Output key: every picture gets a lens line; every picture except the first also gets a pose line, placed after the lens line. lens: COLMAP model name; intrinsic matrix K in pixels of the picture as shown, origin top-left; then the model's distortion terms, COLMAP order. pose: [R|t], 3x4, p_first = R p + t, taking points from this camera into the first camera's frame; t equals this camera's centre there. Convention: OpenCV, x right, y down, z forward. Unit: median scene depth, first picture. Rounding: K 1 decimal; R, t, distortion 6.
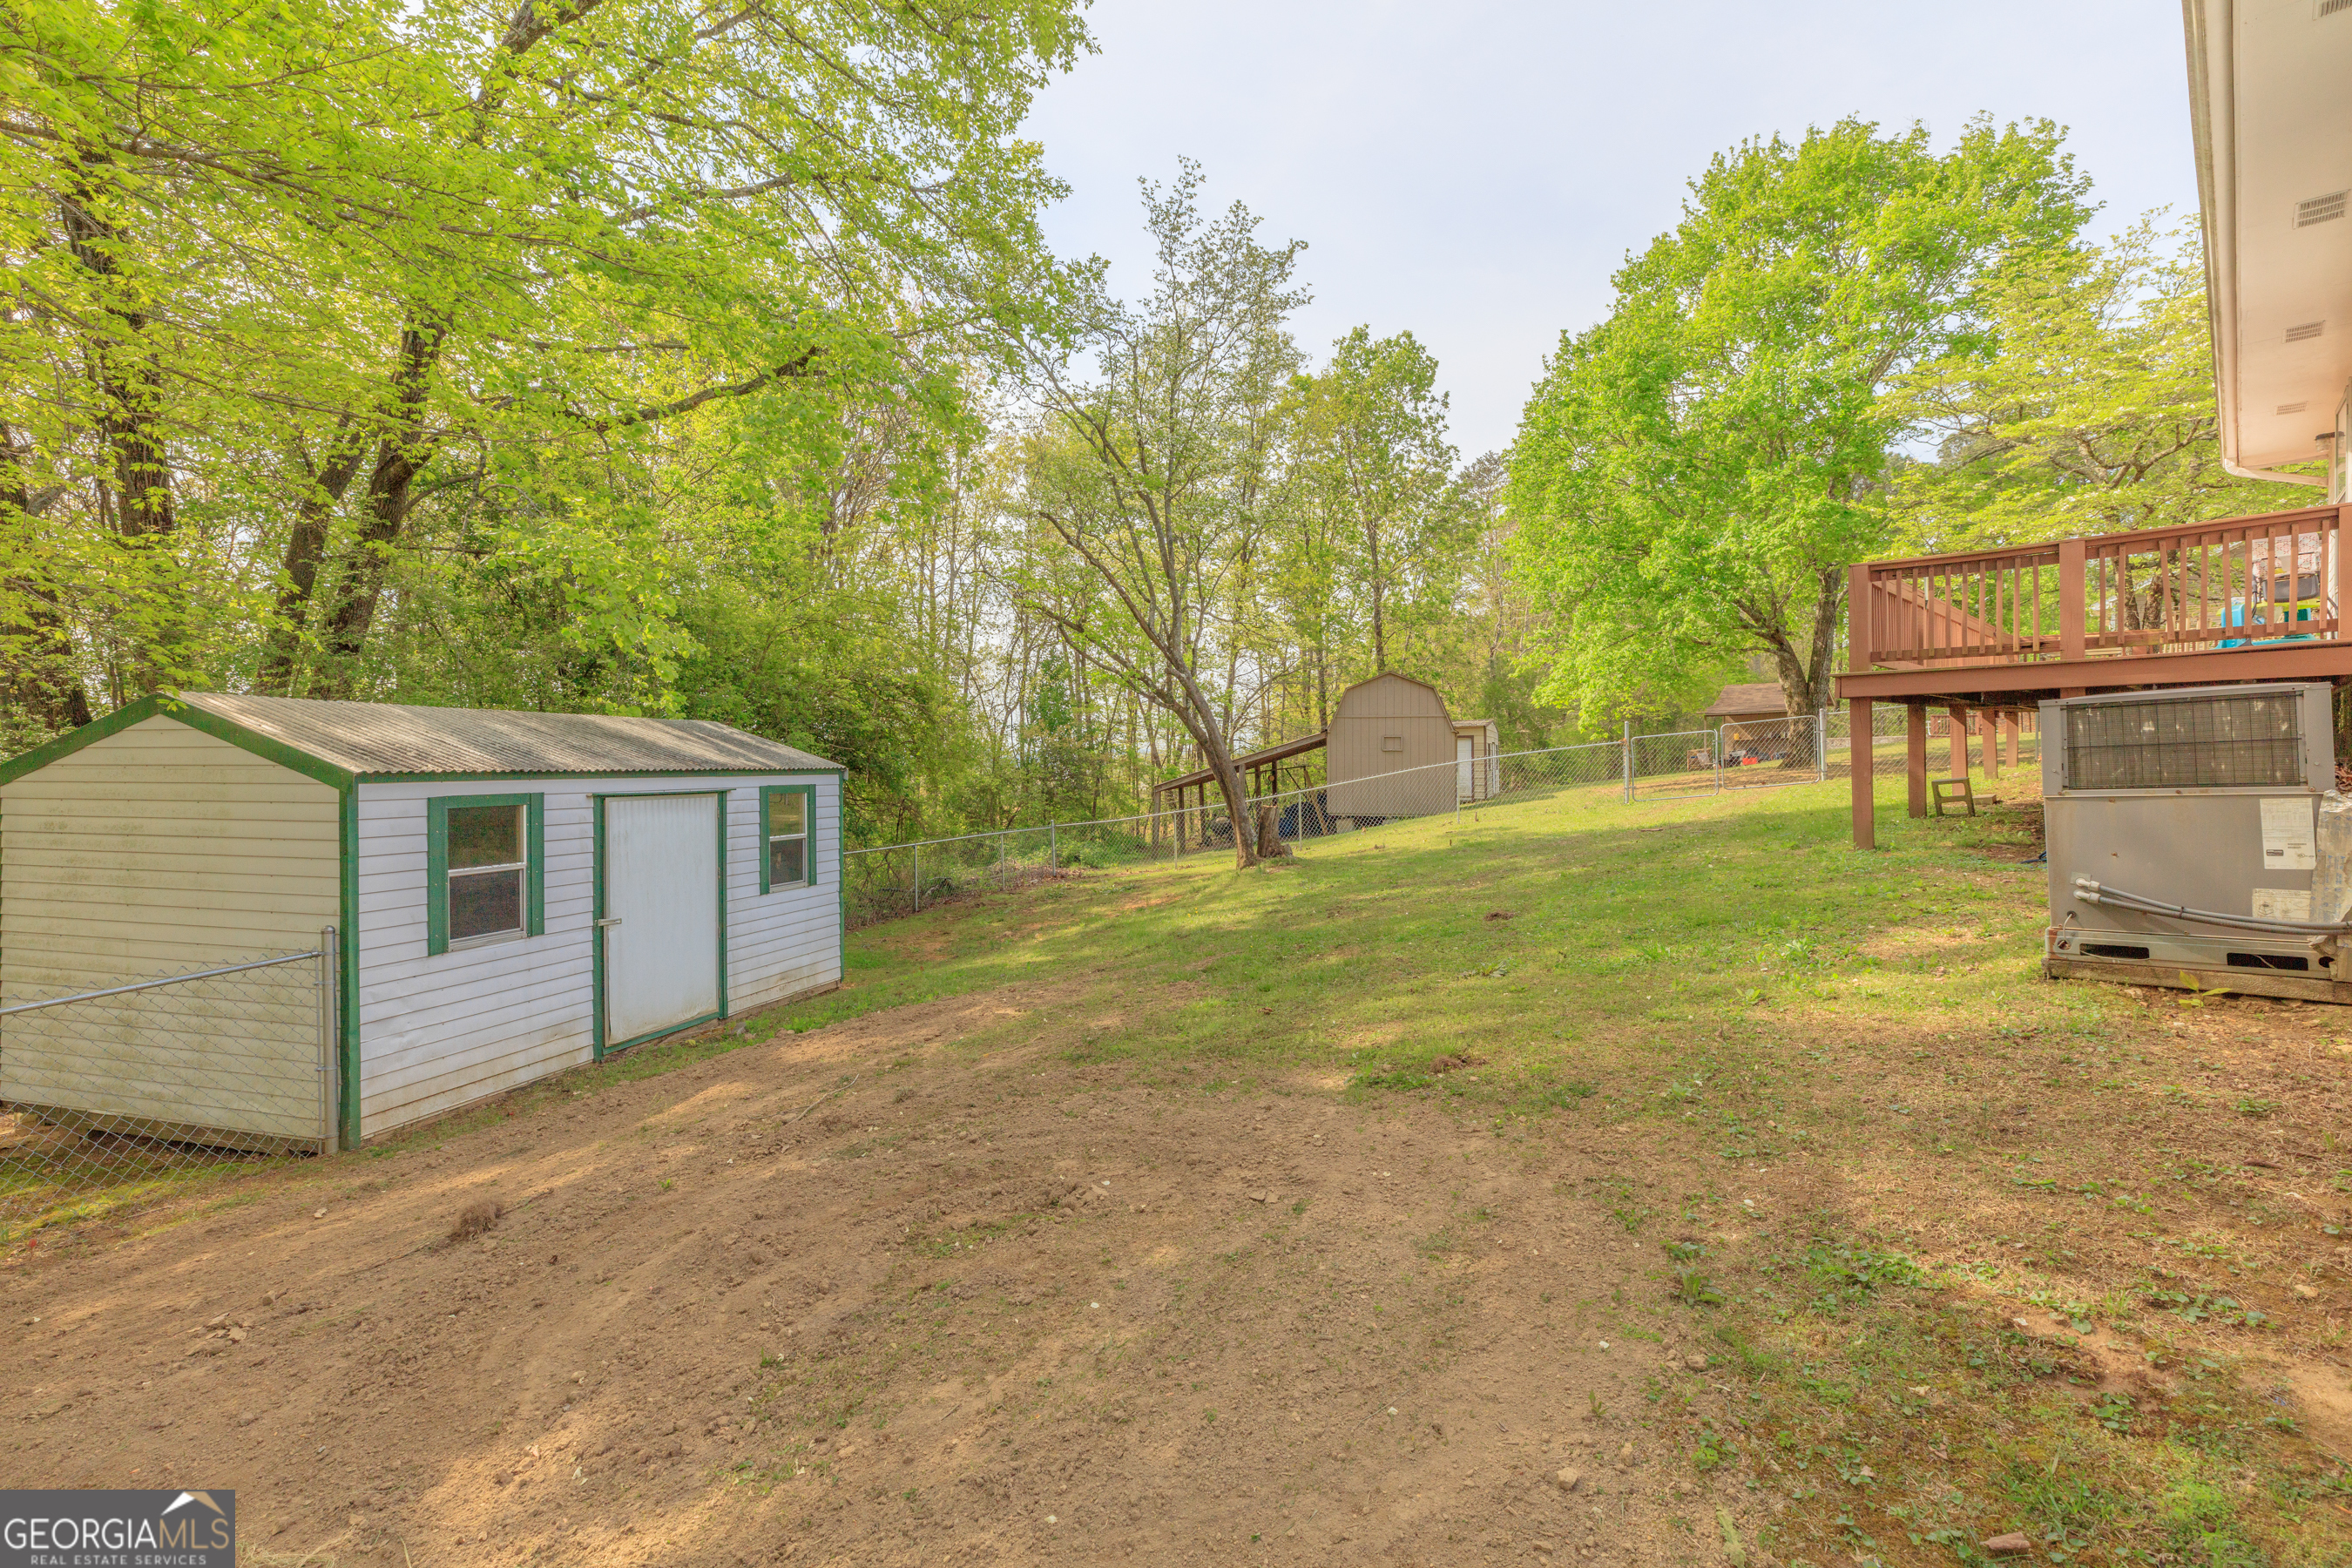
lens RADIAL K [[1035.6, 0, 1177.9], [0, 1035.6, 775.2], [0, 0, 1]] dist [0.010619, 0.000042]
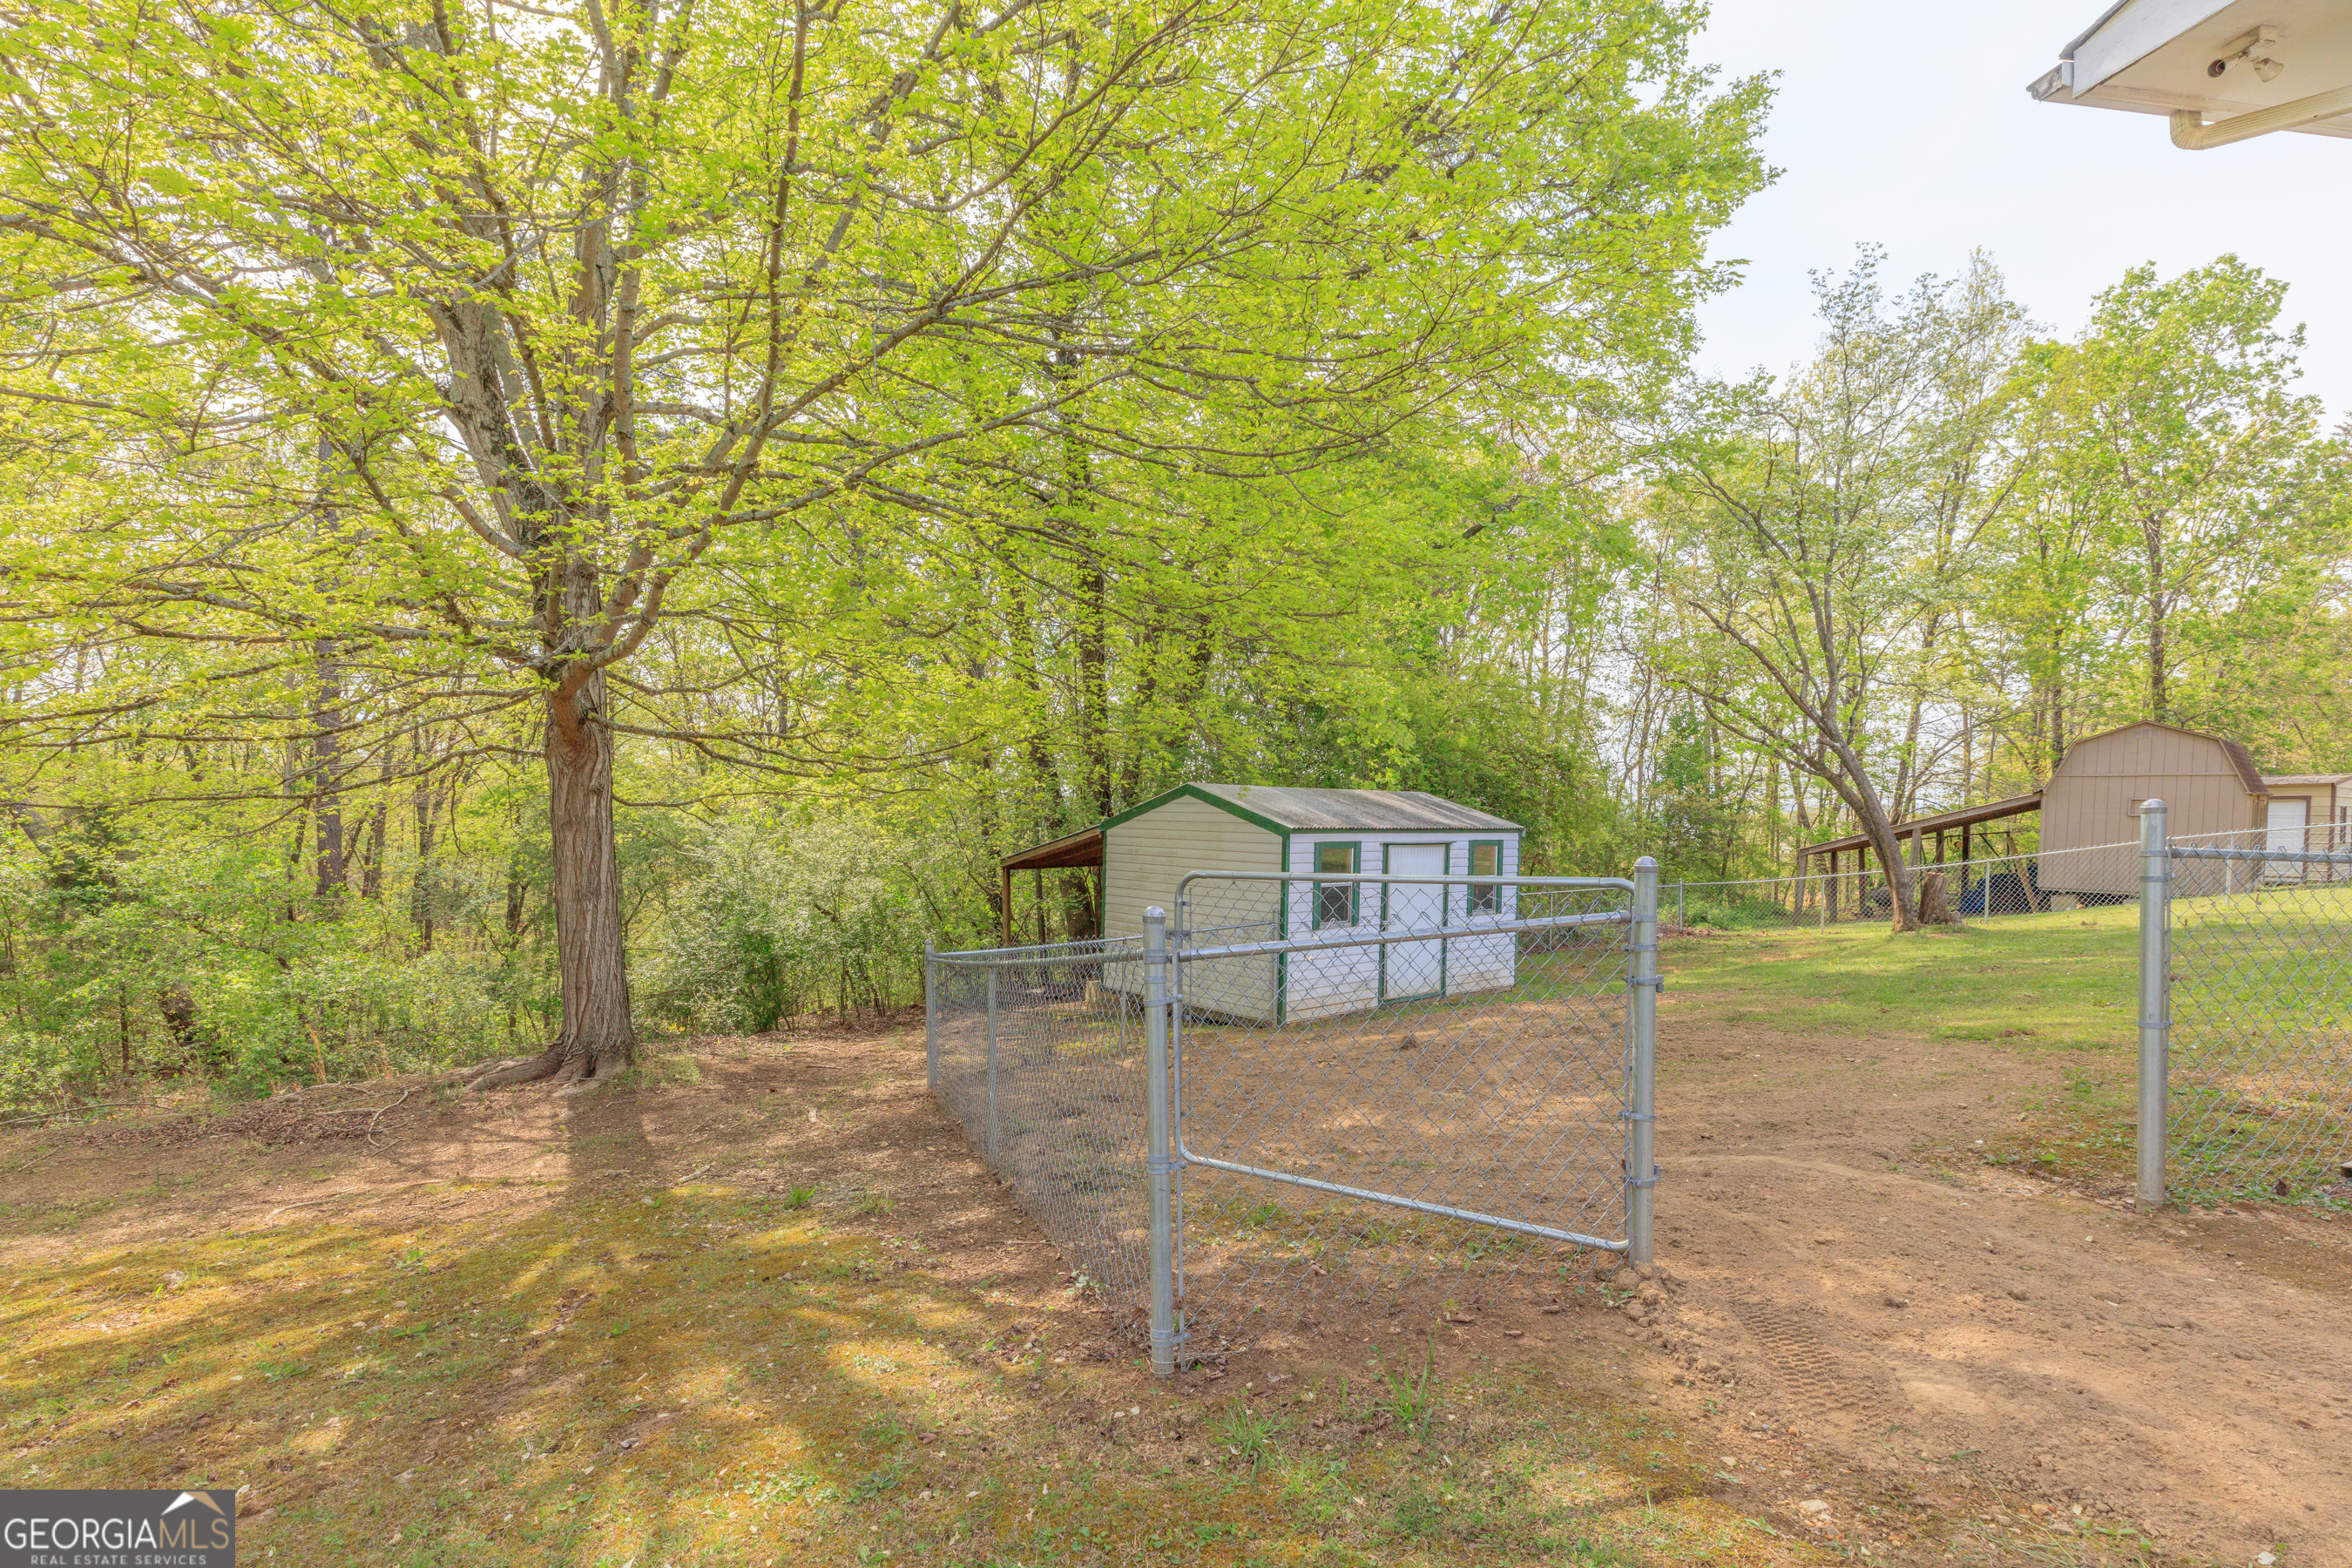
lens RADIAL K [[1055.8, 0, 1107.7], [0, 1055.8, 858.5], [0, 0, 1]] dist [0.001541, -0.001285]
pose [[0.823230, 0.039671, -0.566321, 0.006840], [-0.022606, 0.999055, 0.037124, -0.004395], [0.567258, -0.017760, 0.823349, -0.301120]]
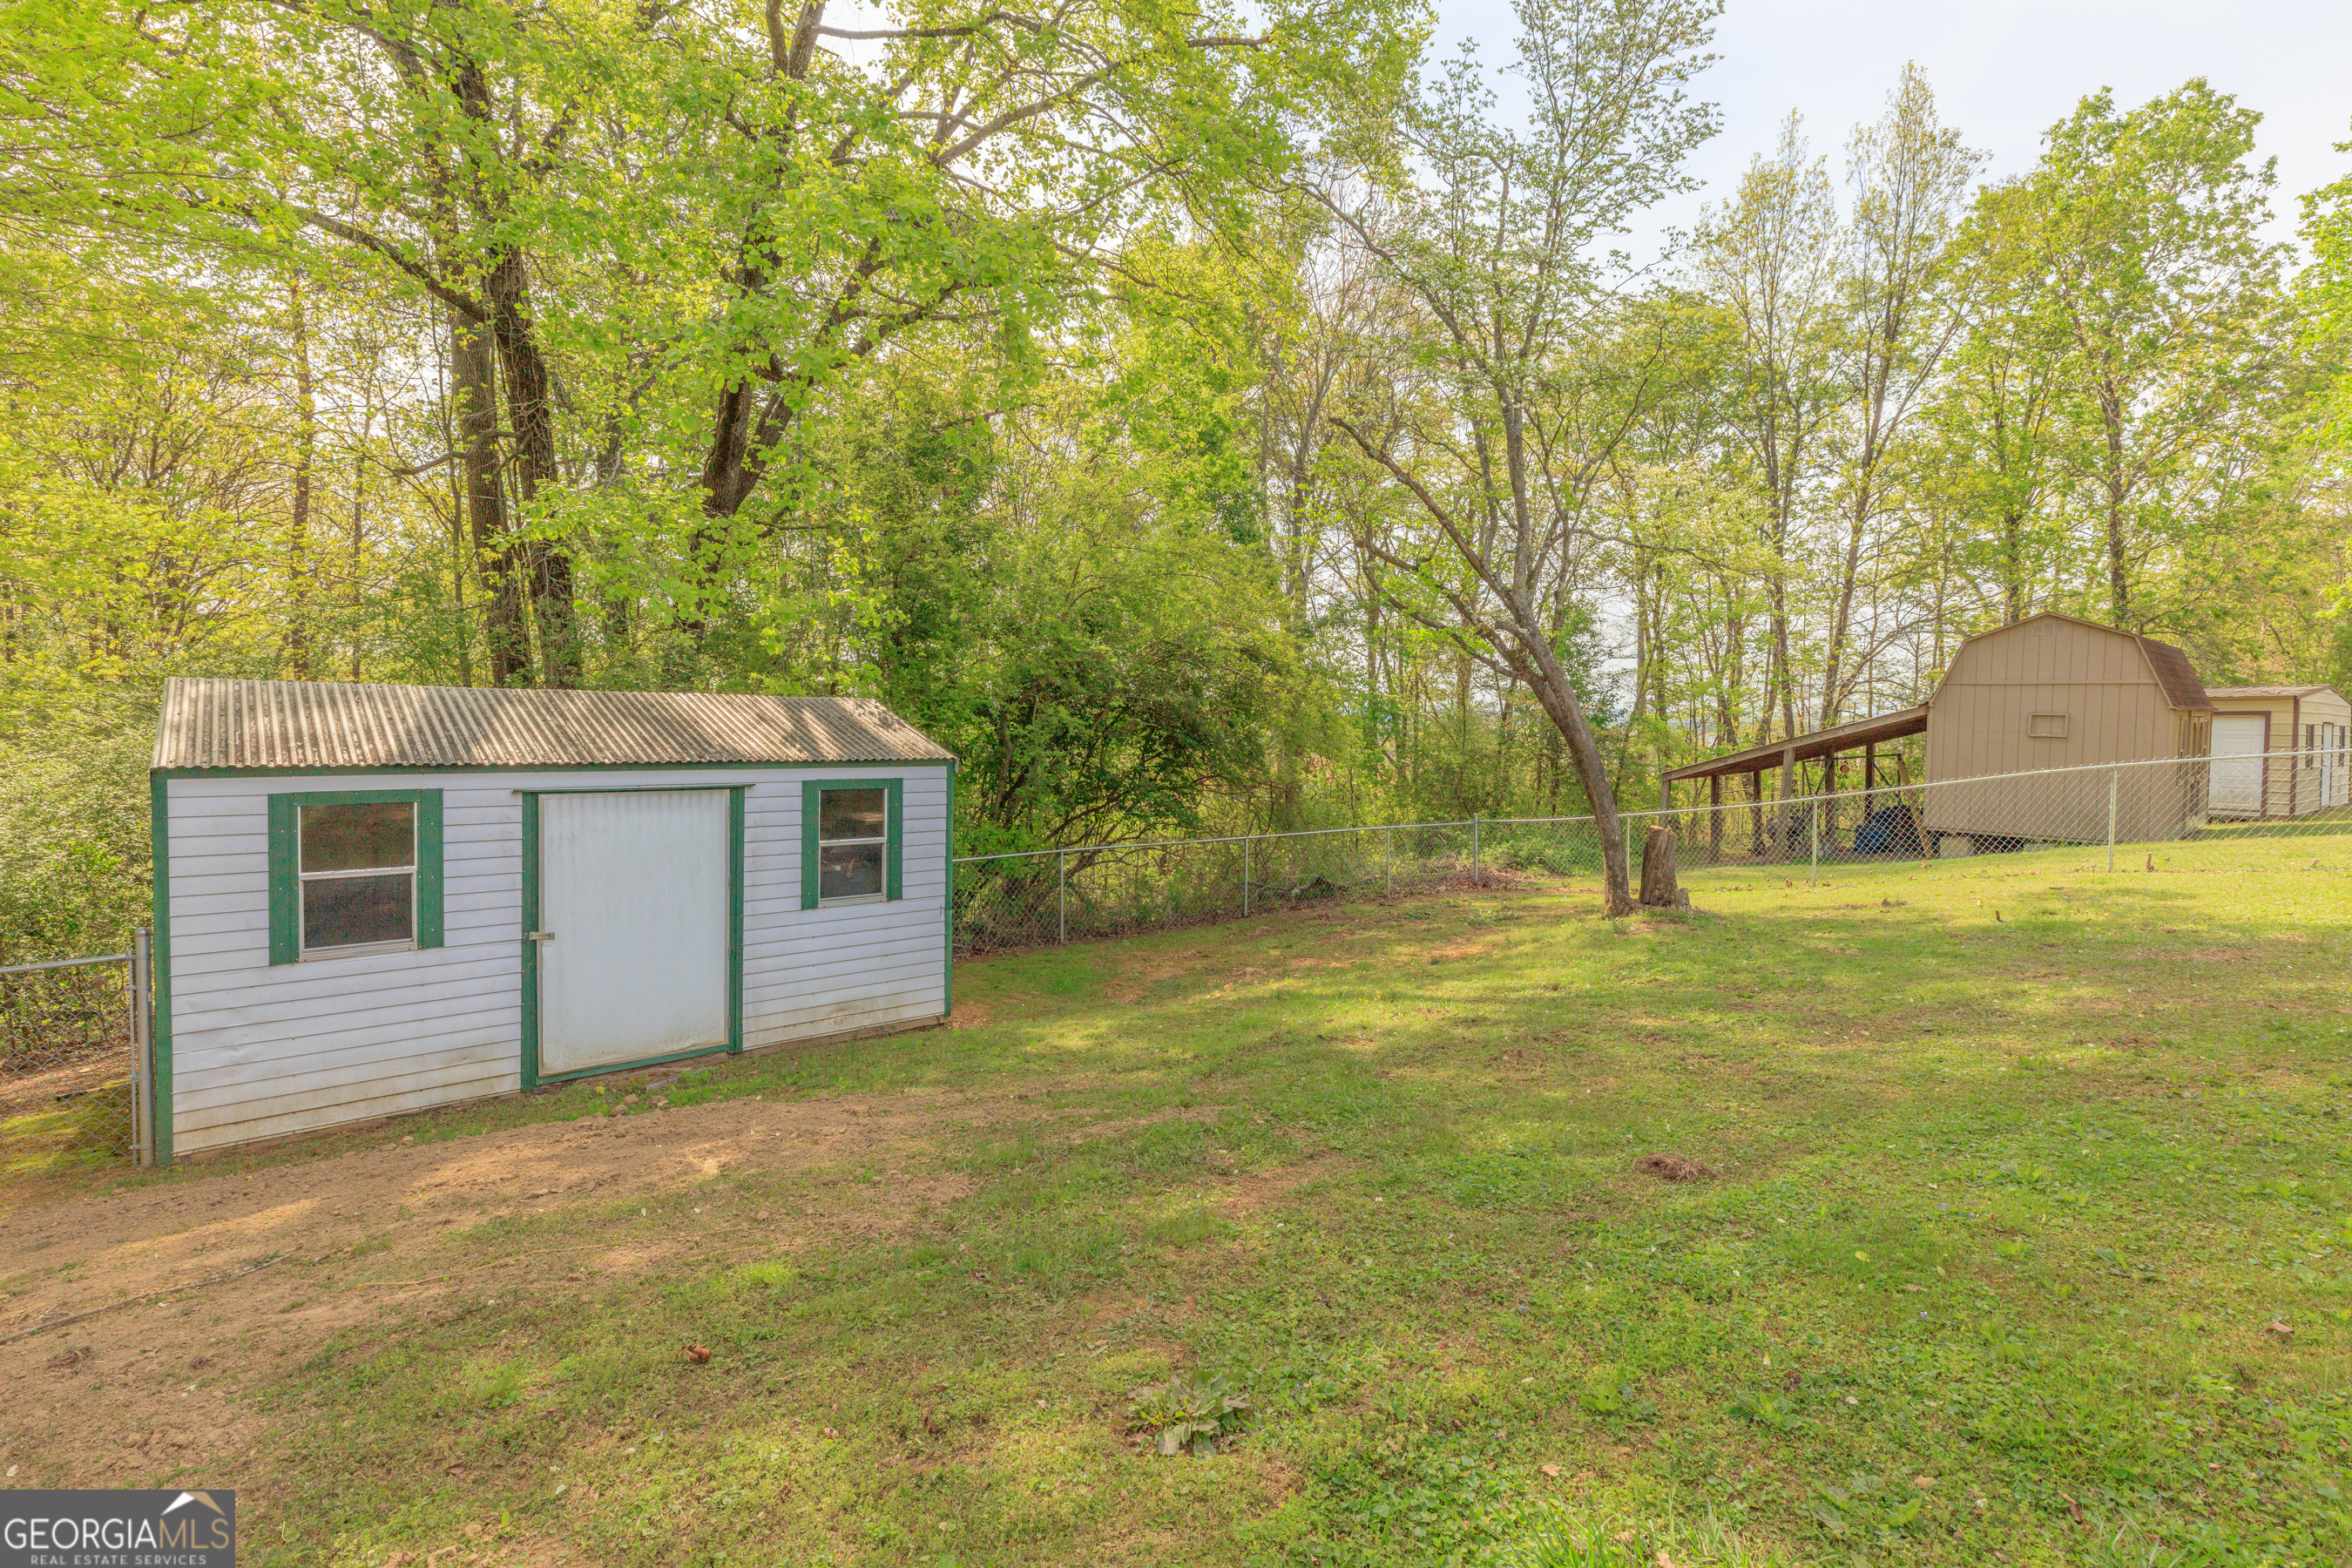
lens RADIAL K [[1081.6, 0, 1178.4], [0, 1081.6, 761.5], [0, 0, 1]] dist [0.006297, 0.001008]
pose [[0.845323, 0.040554, -0.532714, 0.201415], [-0.028201, 0.999112, 0.031309, -0.025799], [0.533511, -0.011443, 0.845716, 0.266419]]
